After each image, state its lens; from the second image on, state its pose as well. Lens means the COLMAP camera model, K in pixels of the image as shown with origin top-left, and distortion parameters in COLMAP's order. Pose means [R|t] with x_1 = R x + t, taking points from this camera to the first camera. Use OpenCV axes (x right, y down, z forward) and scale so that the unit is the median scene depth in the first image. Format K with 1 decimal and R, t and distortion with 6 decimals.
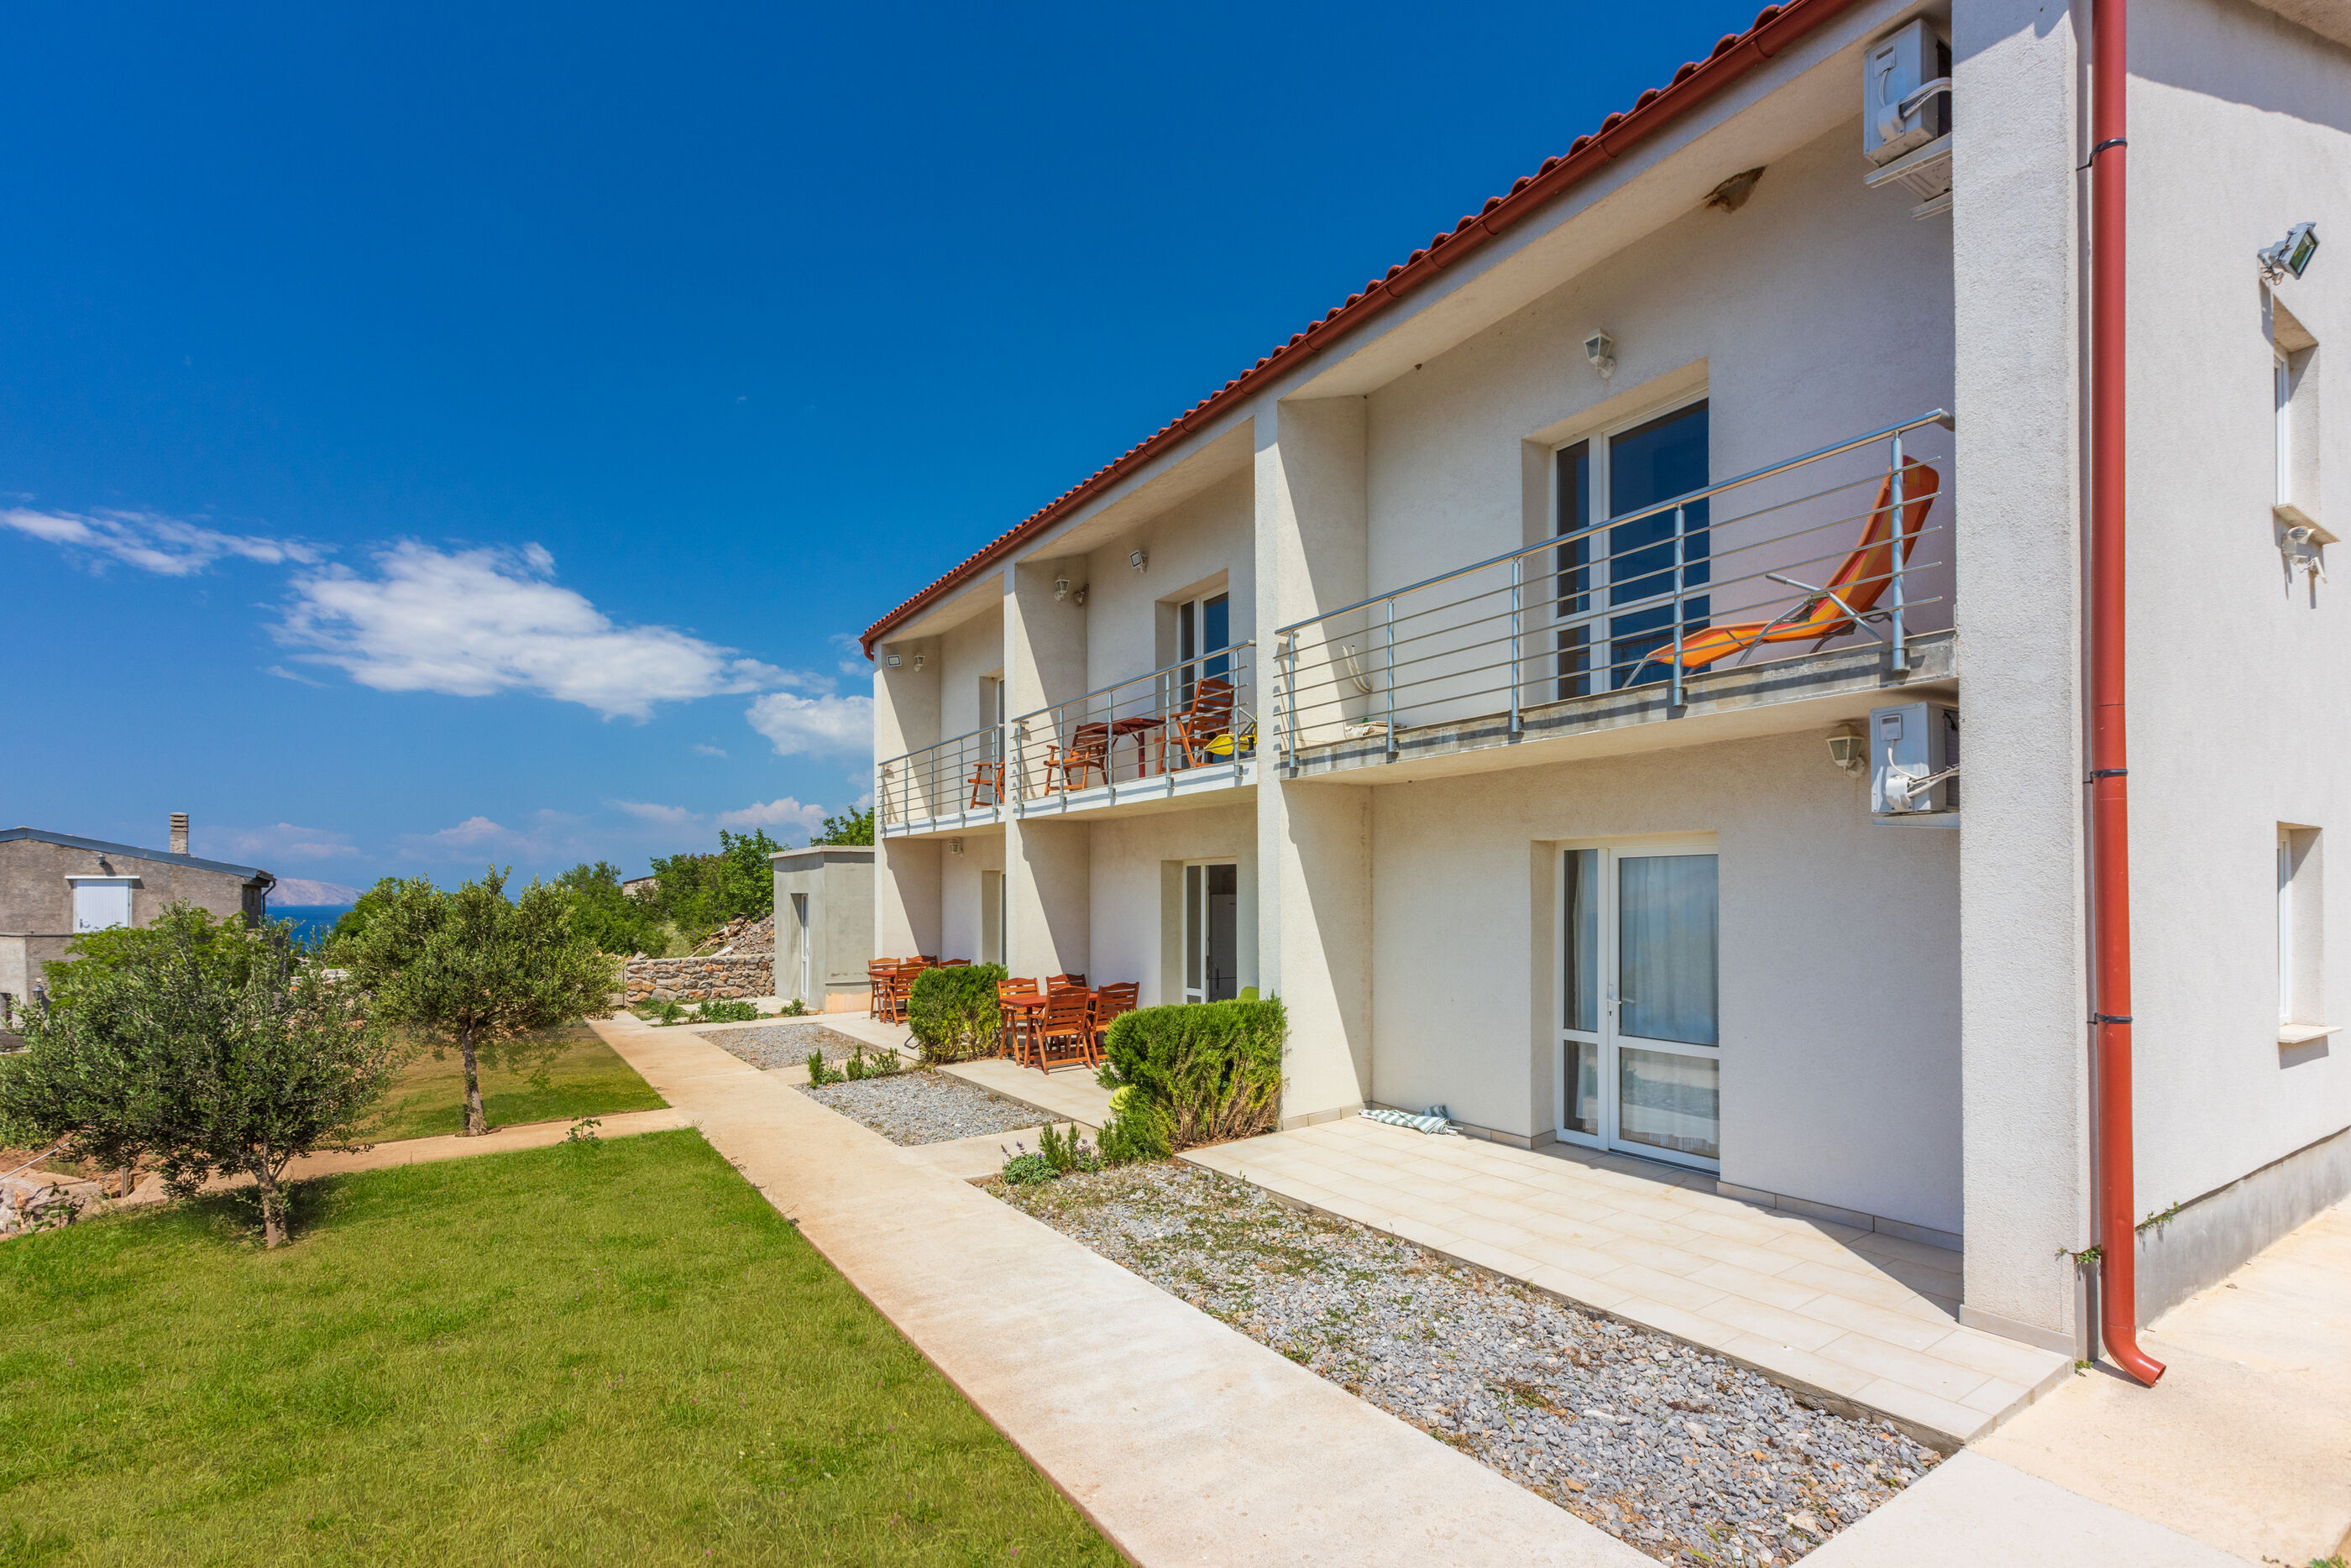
lens RADIAL K [[1070.7, 0, 1212.1], [0, 1070.7, 891.9], [0, 0, 1]] dist [0.001377, -0.000146]
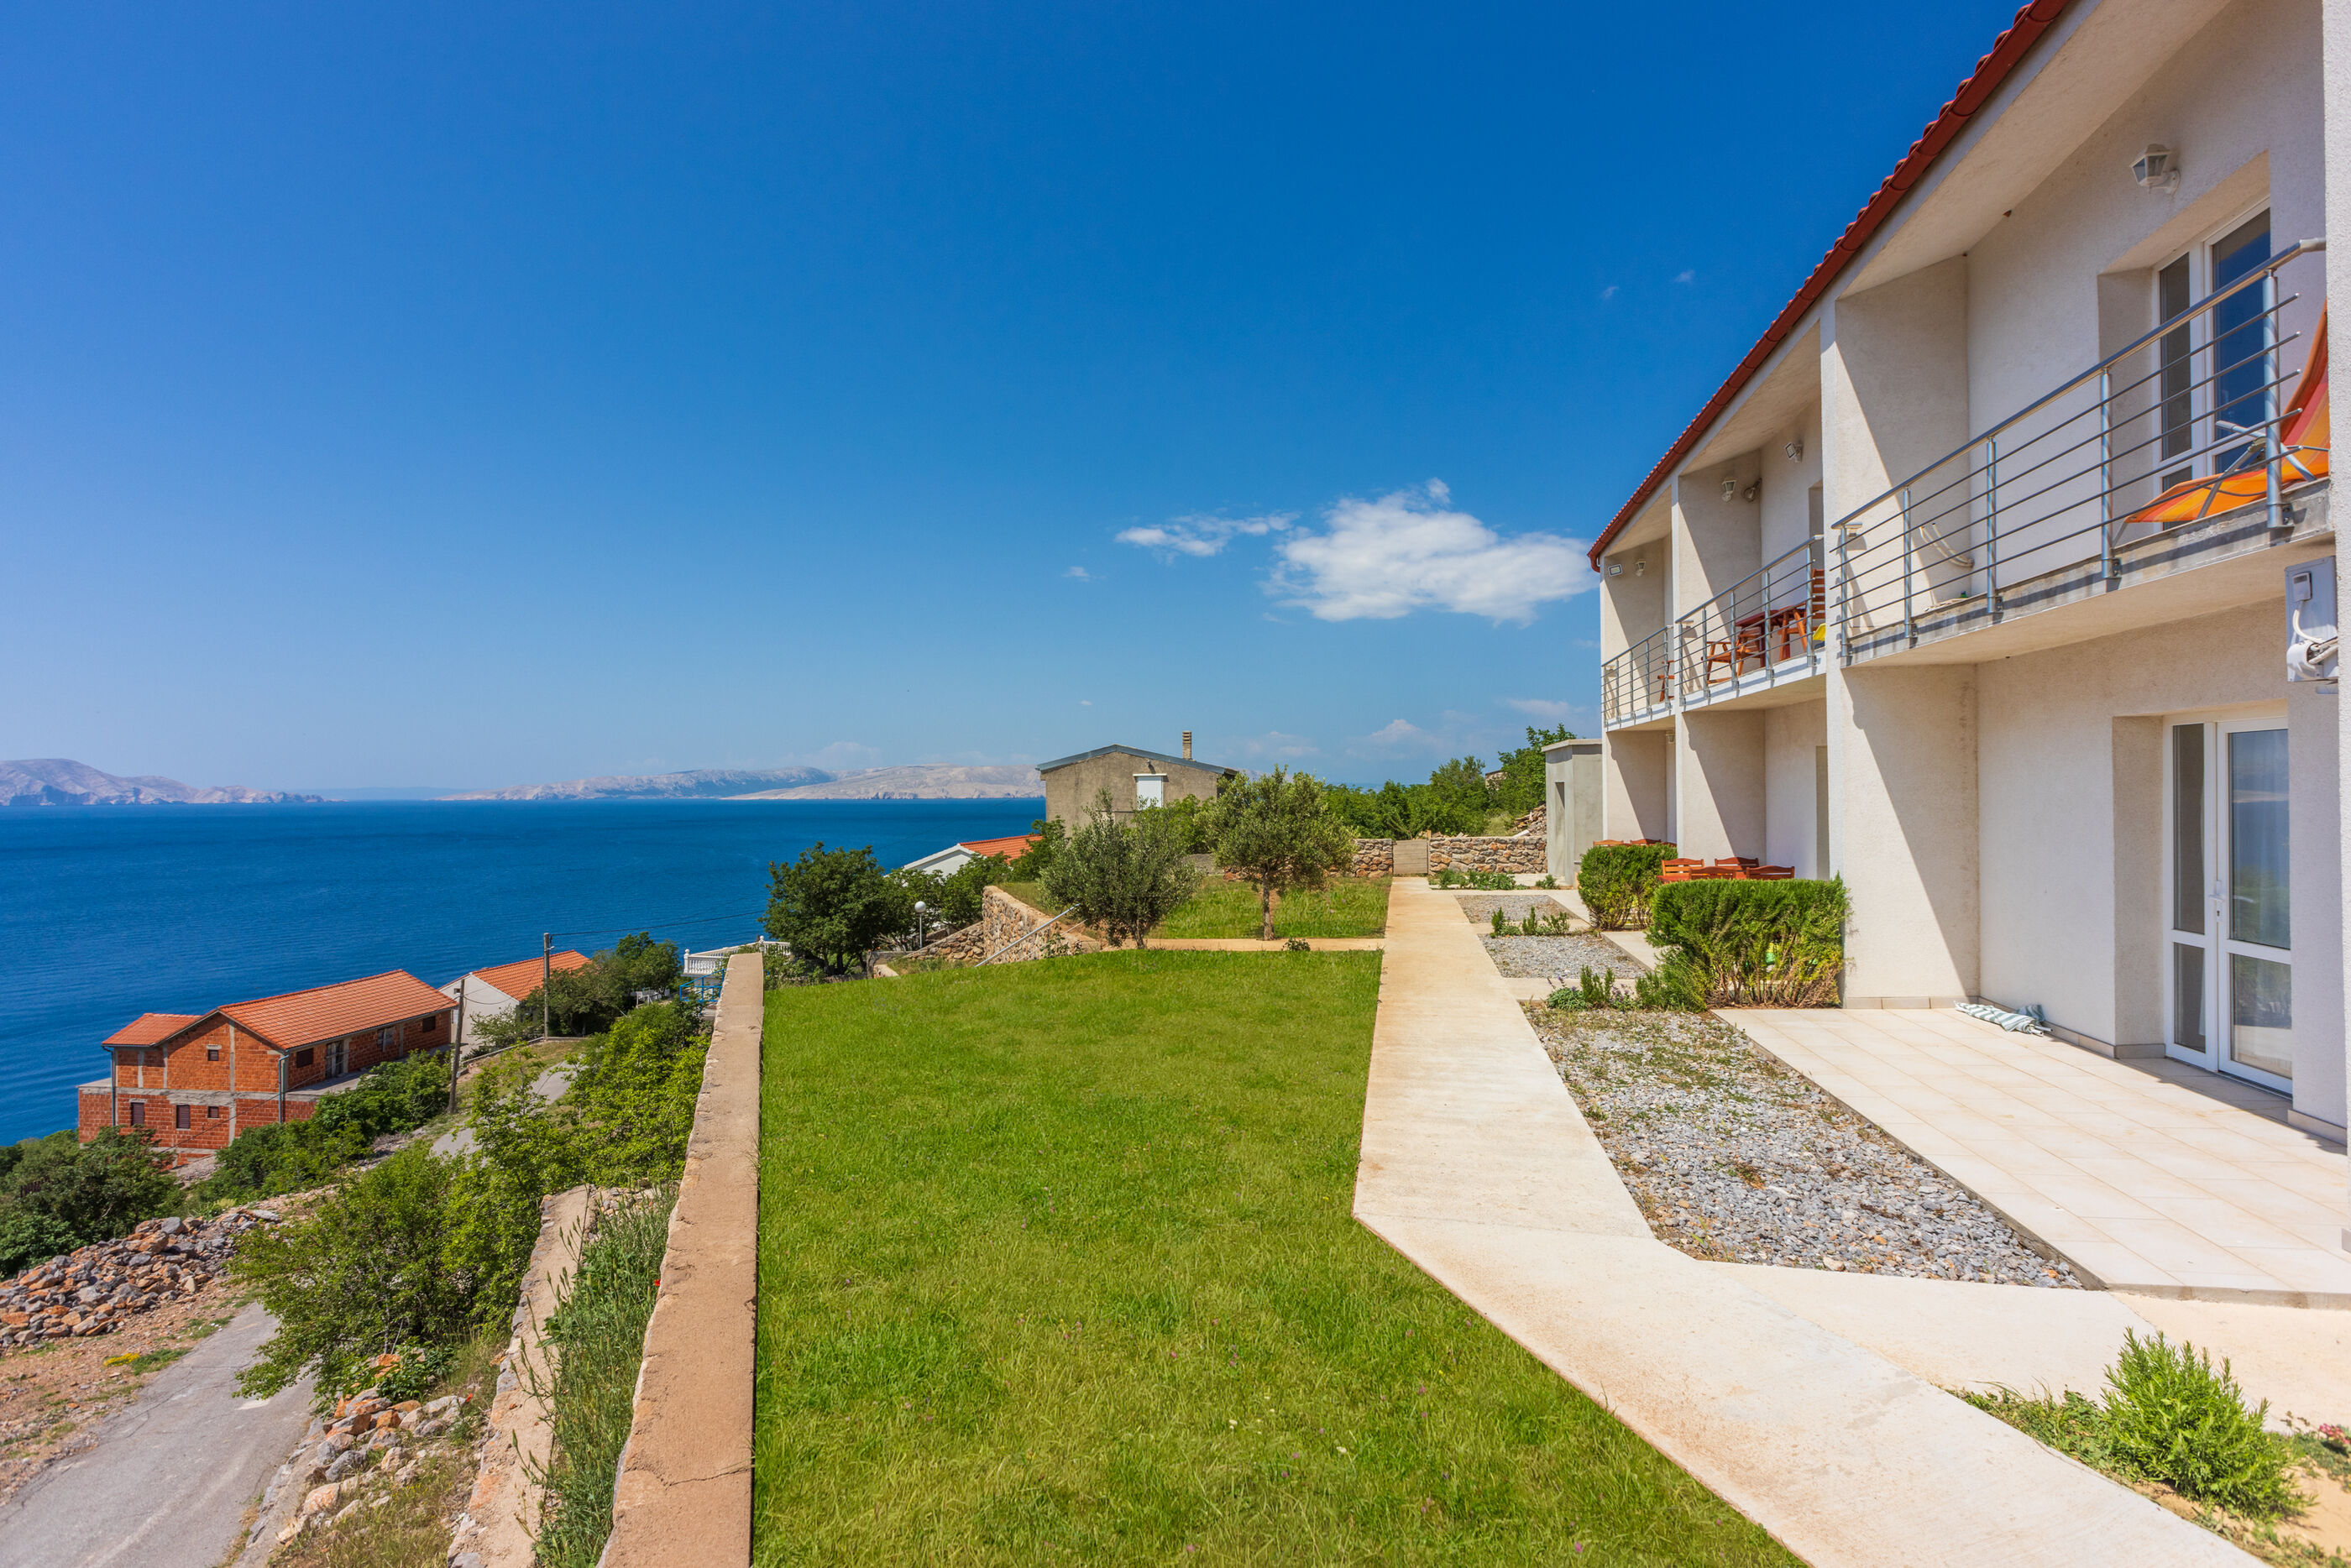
lens RADIAL K [[1070.7, 0, 1199.4], [0, 1070.7, 789.7], [0, 0, 1]] dist [0.001377, -0.000146]
pose [[0.713010, -0.000631, -0.701153, 0.358631], [0.005699, 0.999972, 0.004895, 0.004323], [0.701131, -0.007486, 0.712994, -0.173704]]
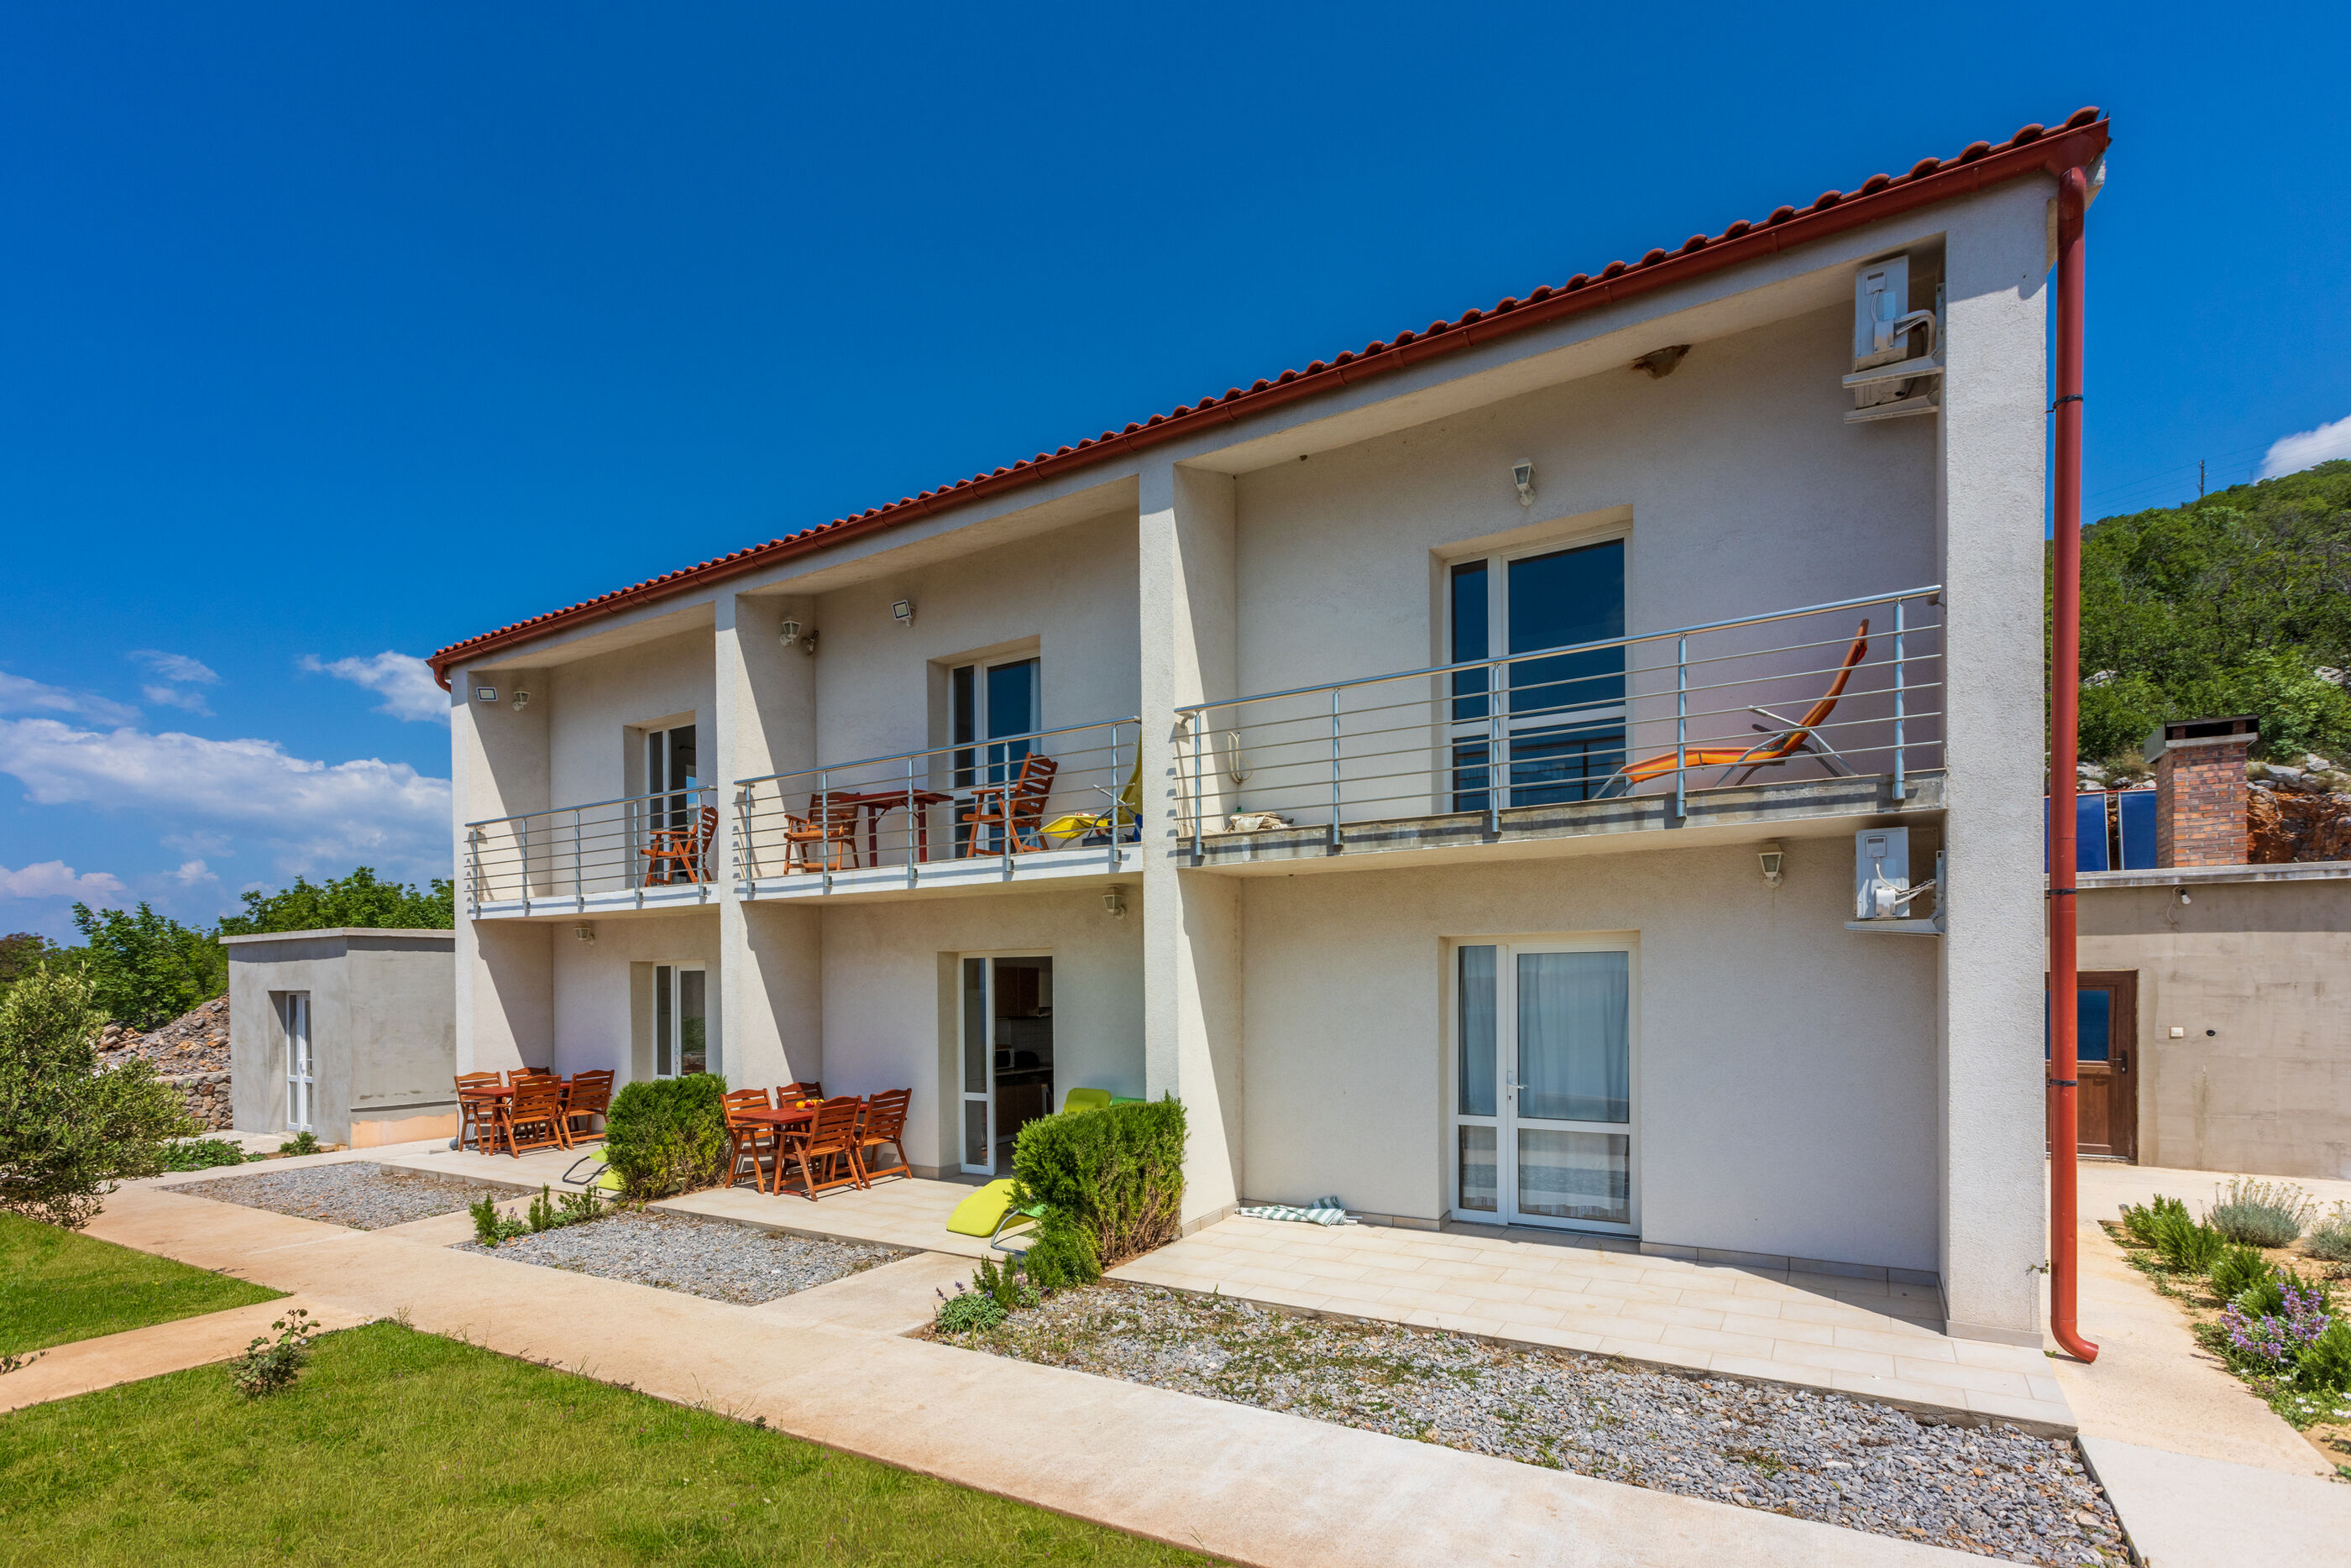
lens RADIAL K [[1070.7, 0, 1205.3], [0, 1070.7, 998.0], [0, 0, 1]] dist [0.001377, -0.000146]
pose [[0.907026, -0.007868, 0.421000, -0.324372], [0.003275, 0.999927, 0.011630, -0.000687], [-0.421061, -0.009170, 0.906986, 0.136595]]
